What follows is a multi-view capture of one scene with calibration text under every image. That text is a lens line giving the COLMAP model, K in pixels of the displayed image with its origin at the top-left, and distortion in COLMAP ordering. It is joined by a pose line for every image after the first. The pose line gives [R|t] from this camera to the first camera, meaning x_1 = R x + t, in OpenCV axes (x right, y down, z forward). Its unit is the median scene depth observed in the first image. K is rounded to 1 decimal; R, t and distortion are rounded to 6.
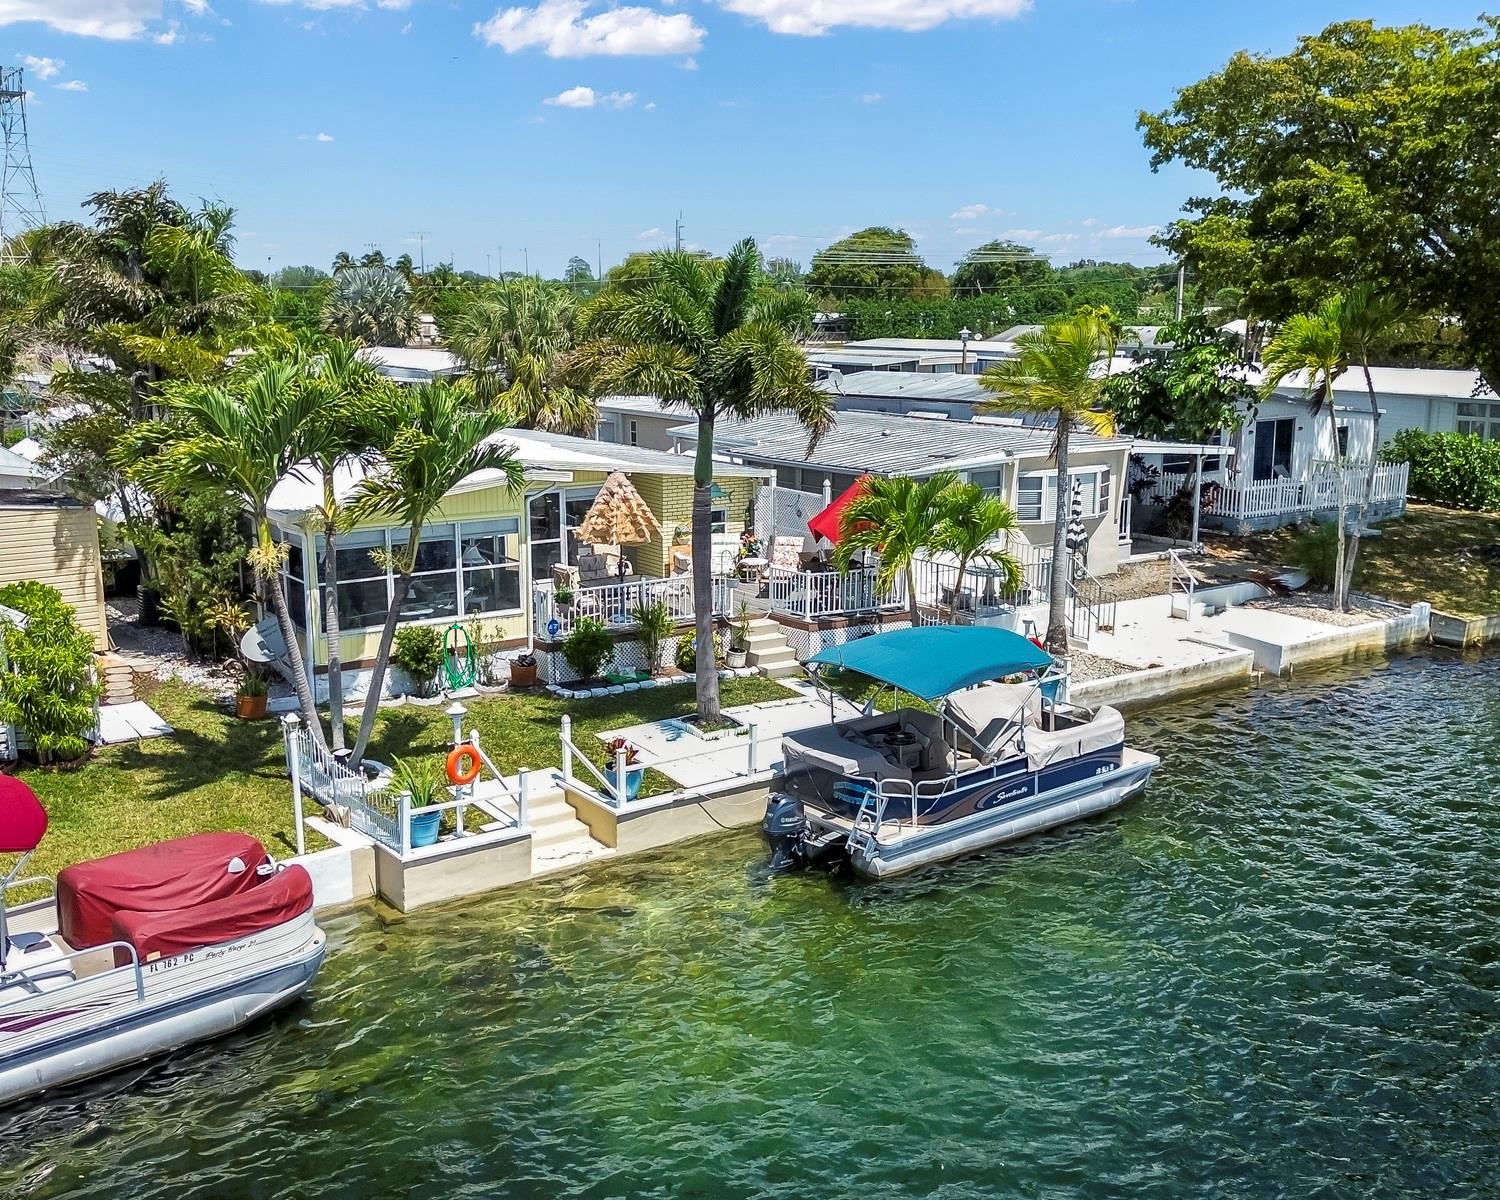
lens RADIAL K [[1536.2, 0, 750.0], [0, 1536.2, 600.0], [0, 0, 1]] dist [0.116125, -0.255164]
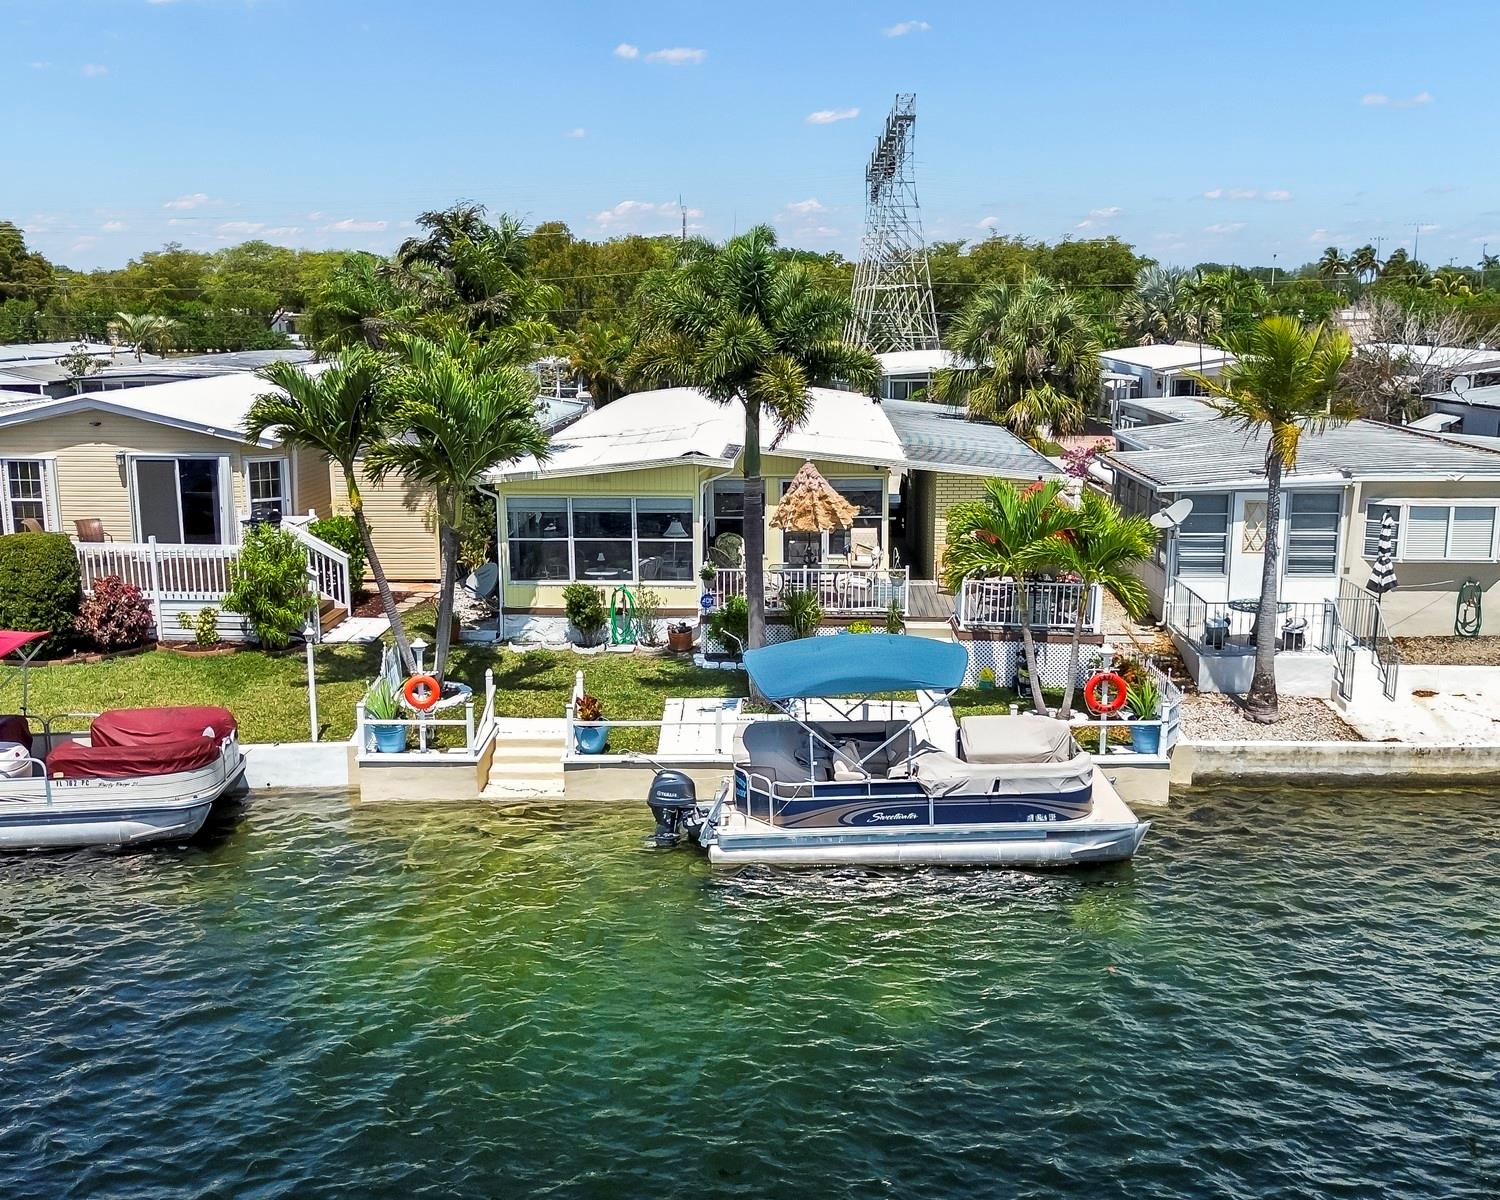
lens RADIAL K [[1536.2, 0, 750.0], [0, 1536.2, 600.0], [0, 0, 1]] dist [0.116125, -0.255164]
pose [[0.797895, 0.113877, -0.591943, 0.567165], [-0.113158, 0.992832, 0.038471, -0.029708], [0.592080, 0.036288, 0.805062, 0.155233]]
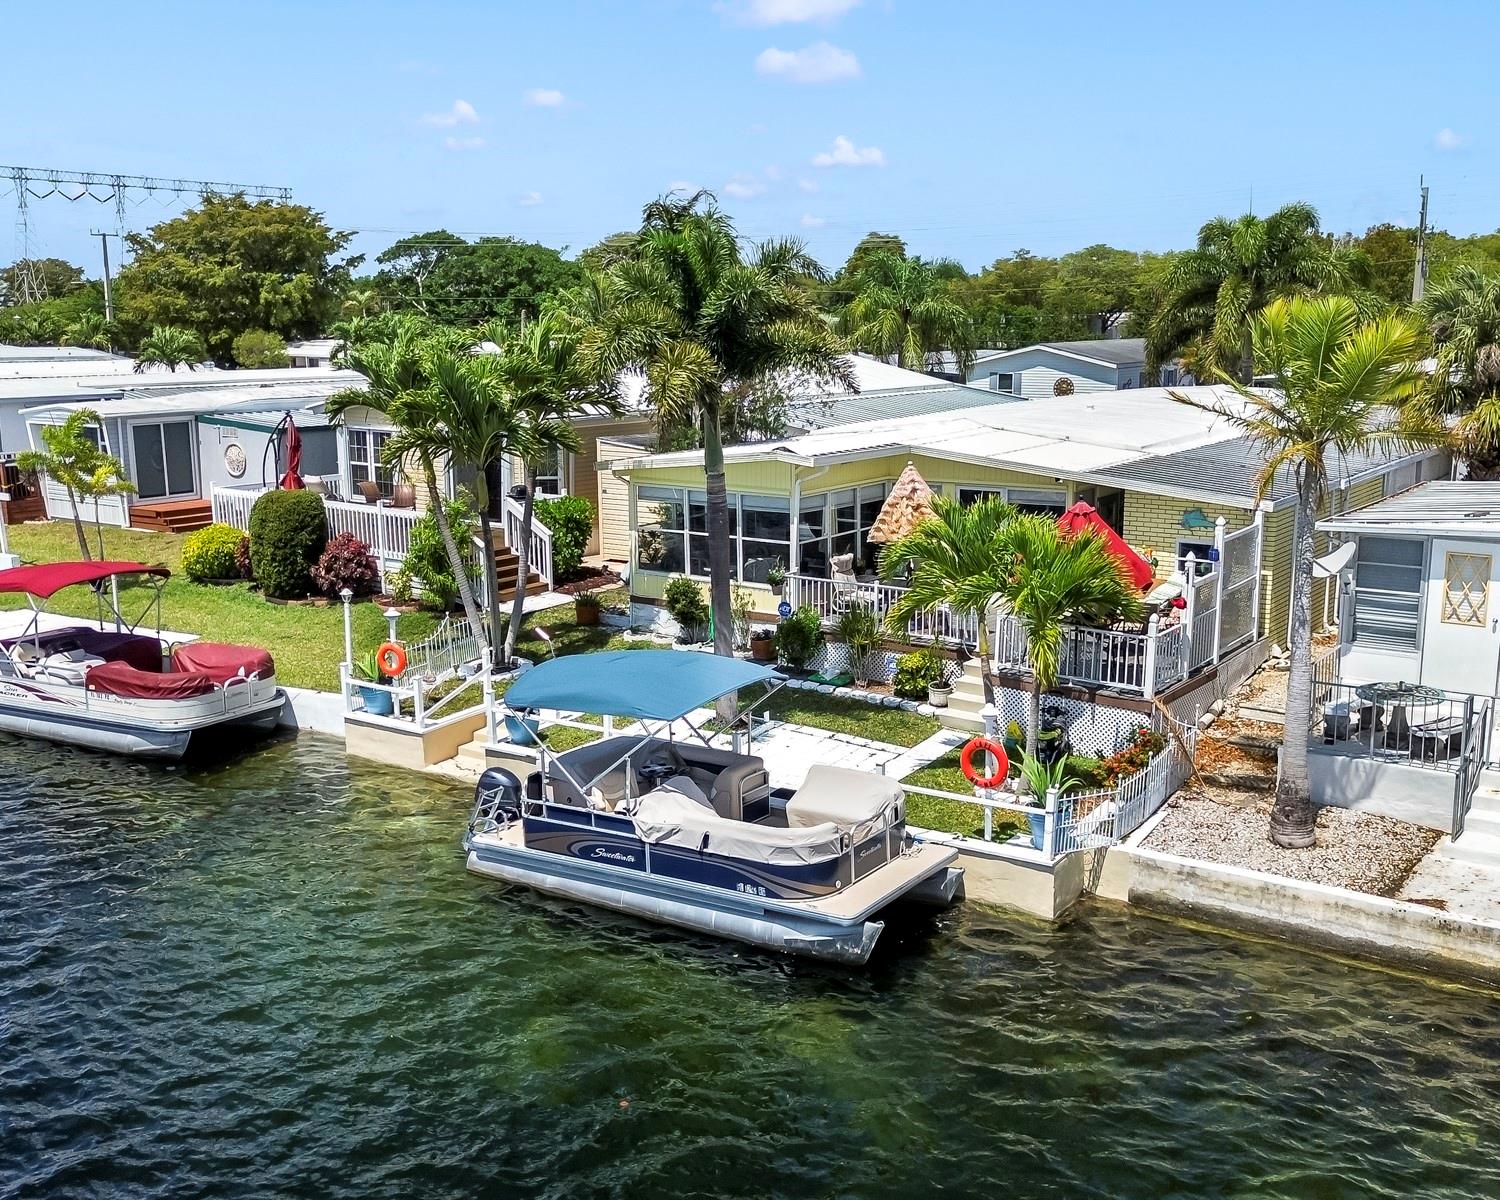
lens RADIAL K [[1536.2, 0, 750.0], [0, 1536.2, 600.0], [0, 0, 1]] dist [0.116125, -0.255164]
pose [[0.329788, 0.174505, -0.927787, 0.838506], [-0.175796, 0.976930, 0.121260, -0.111852], [0.927543, 0.123111, 0.352857, 0.660570]]
